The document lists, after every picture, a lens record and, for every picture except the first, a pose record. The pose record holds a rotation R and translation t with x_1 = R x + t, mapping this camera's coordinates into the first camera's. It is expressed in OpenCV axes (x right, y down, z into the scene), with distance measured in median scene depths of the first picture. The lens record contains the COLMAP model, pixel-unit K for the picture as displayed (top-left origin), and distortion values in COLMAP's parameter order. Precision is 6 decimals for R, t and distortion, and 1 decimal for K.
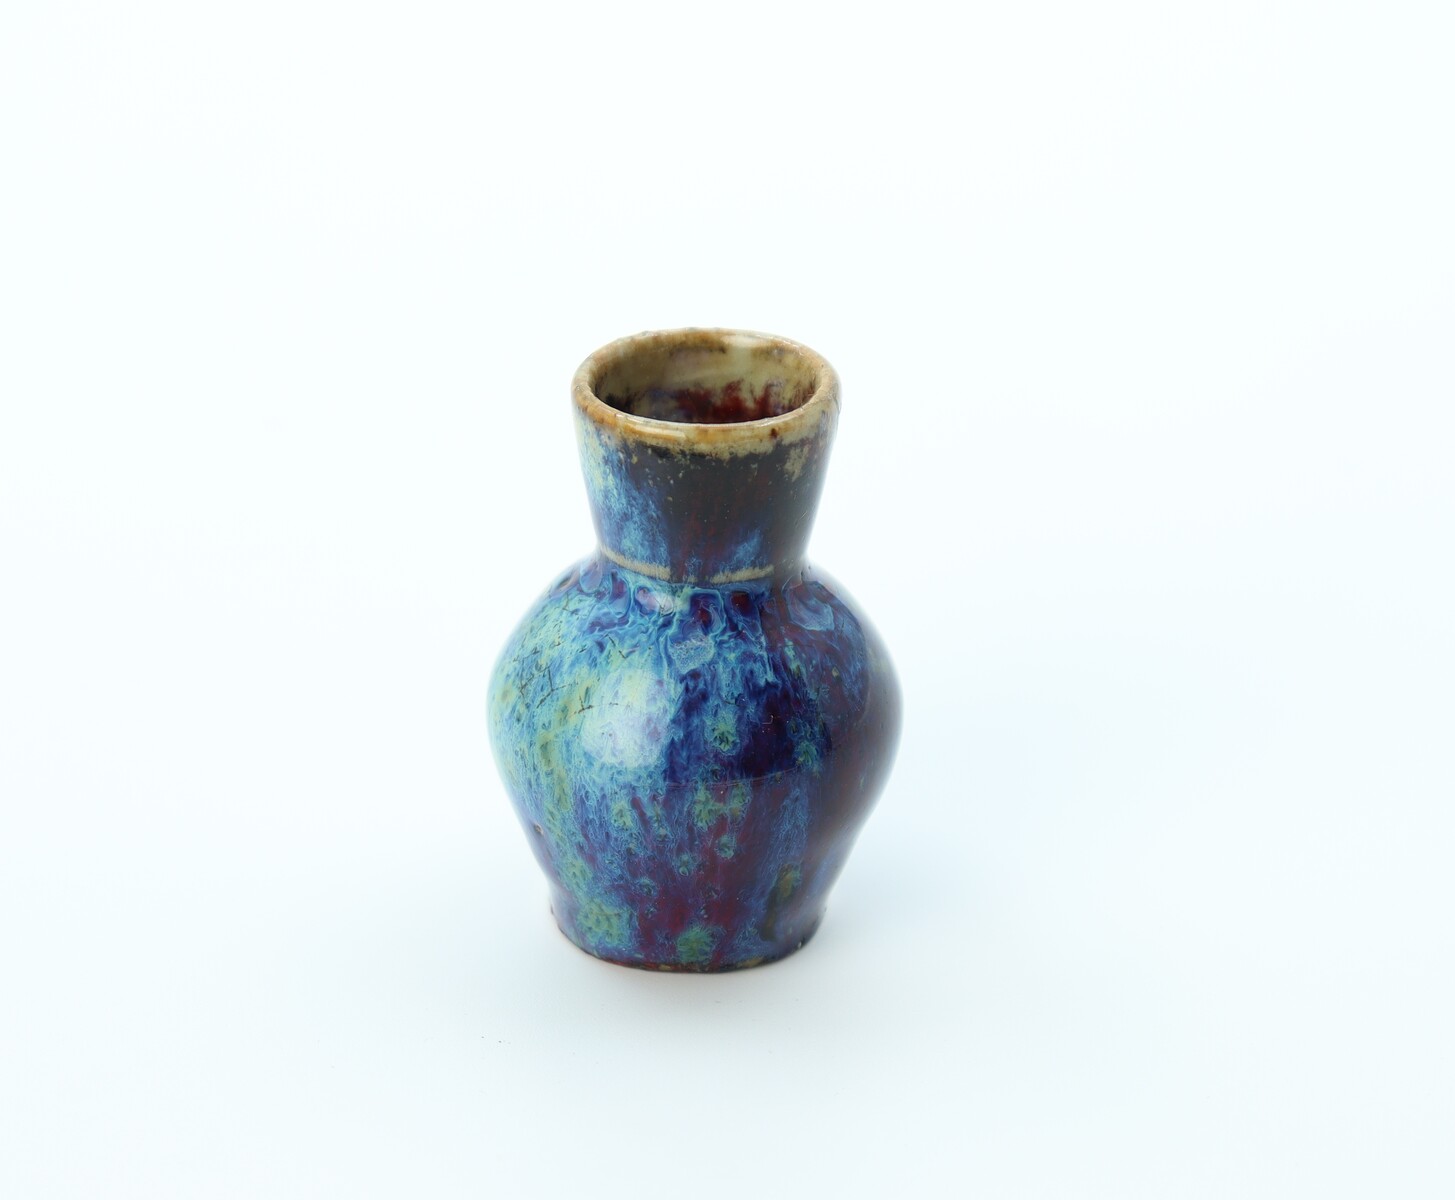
lens RADIAL K [[4439.8, 0, 727.5], [0, 4439.8, 600.0], [0, 0, 1]] dist [0.892759, -16.763623]
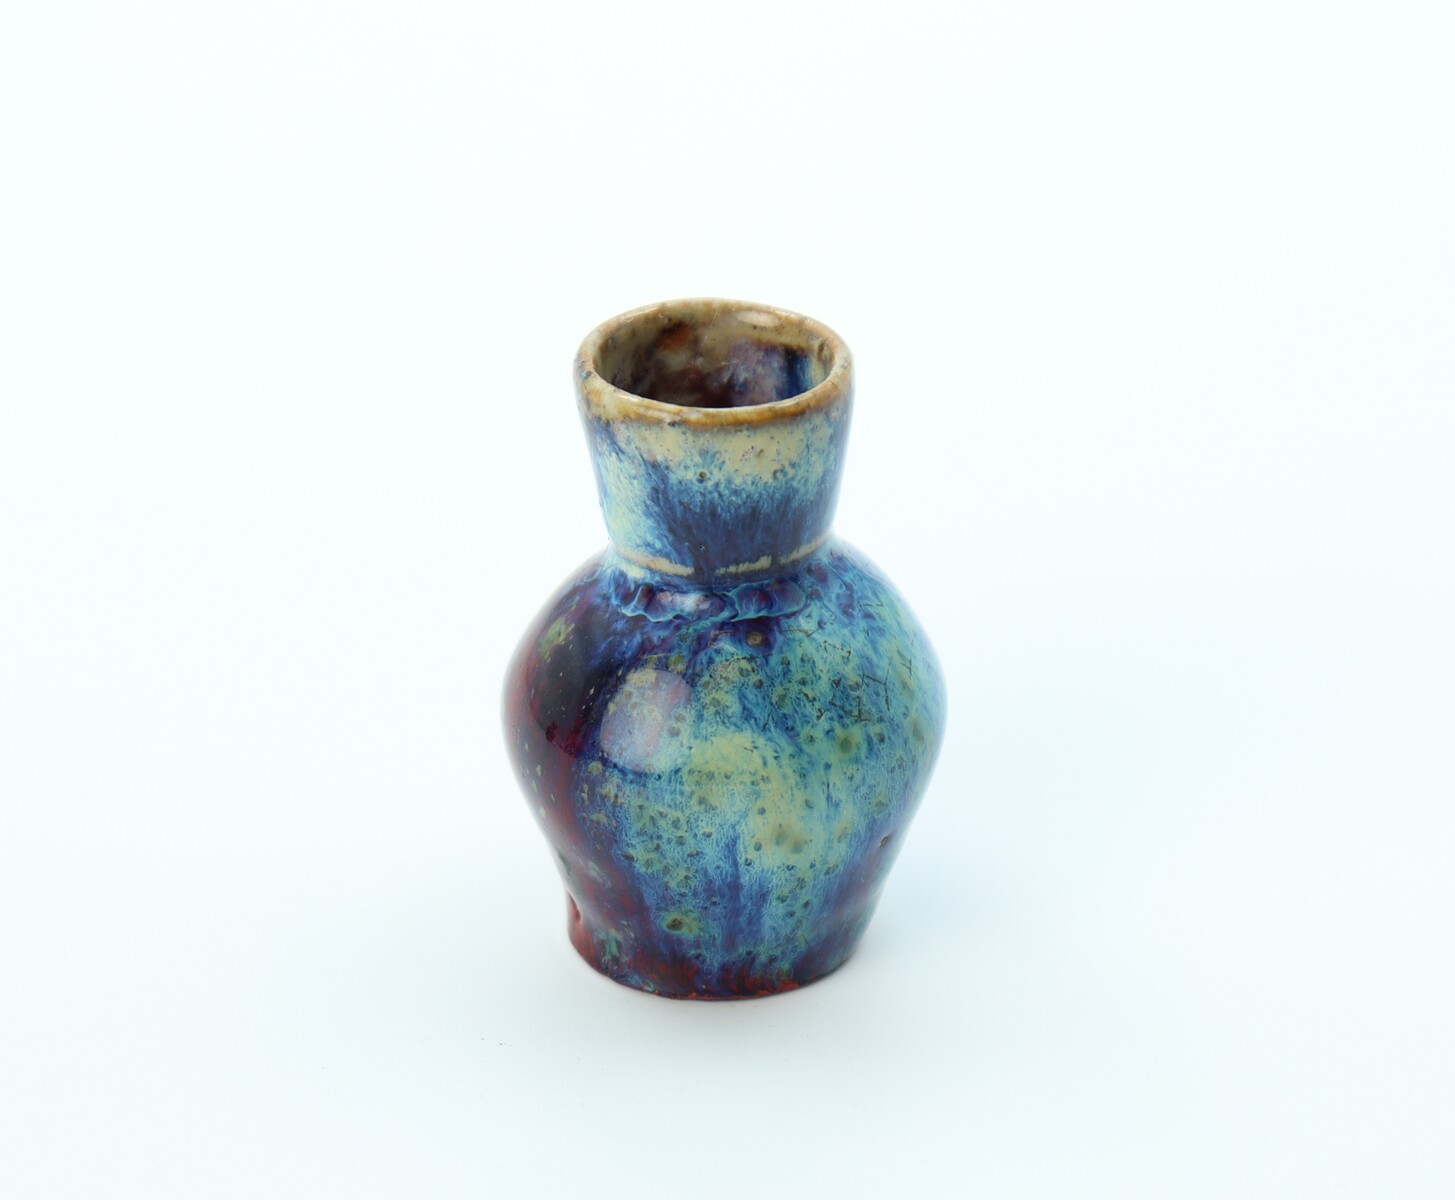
lens RADIAL K [[4439.8, 0, 727.5], [0, 4439.8, 600.0], [0, 0, 1]] dist [0.892759, -16.763623]
pose [[-0.226655, -0.452040, 0.862721, -0.838902], [0.425360, 0.750895, 0.505198, -0.484528], [-0.876183, 0.481473, 0.022086, 1.004227]]
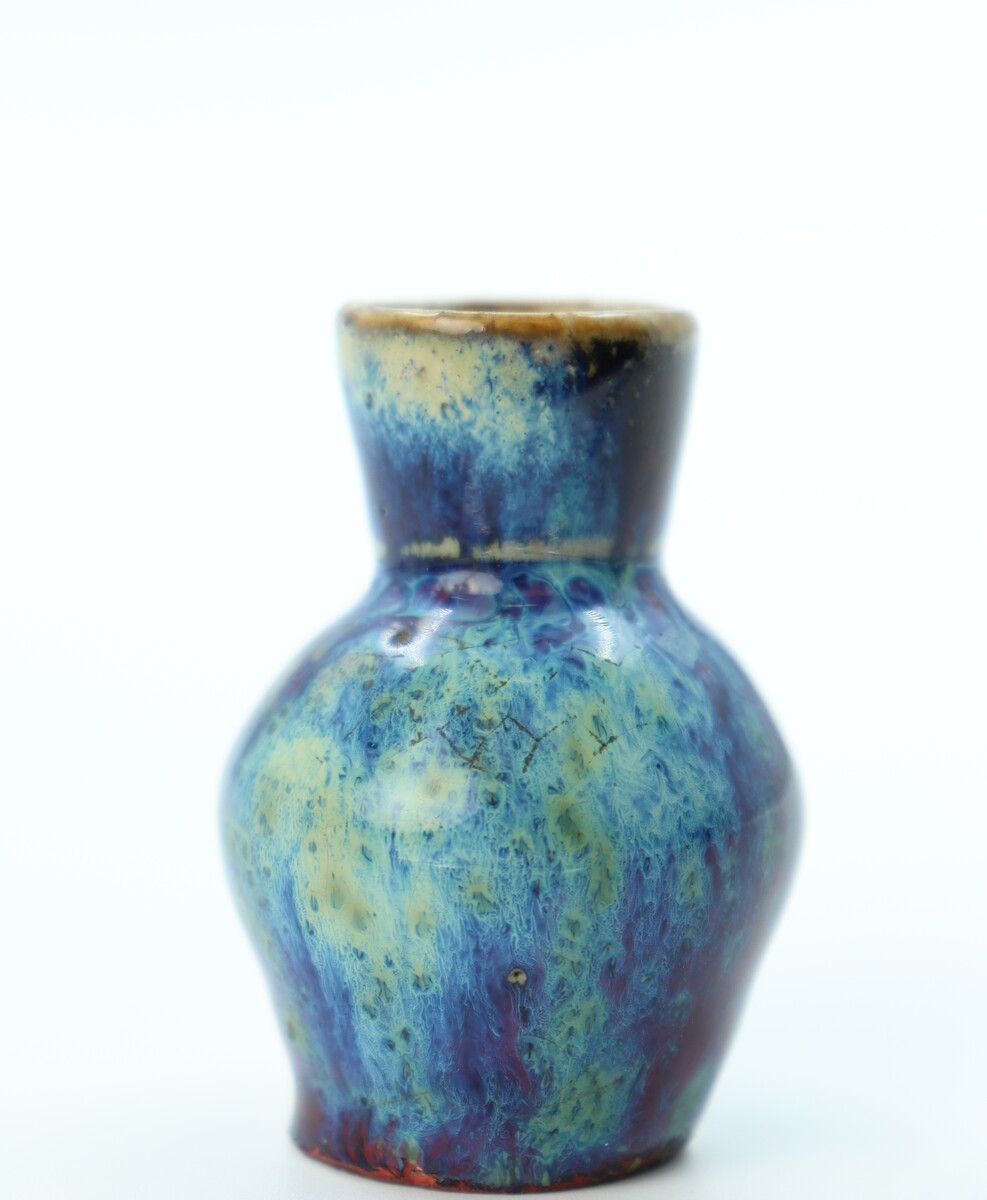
lens RADIAL K [[3661.7, 0, 493.5], [0, 3661.7, 600.0], [0, 0, 1]] dist [0.892759, -16.763623]
pose [[0.593481, -0.099813, 0.798635, -0.490449], [0.348962, 0.926073, -0.143580, 0.078894], [-0.725263, 0.363905, 0.584437, 0.672957]]
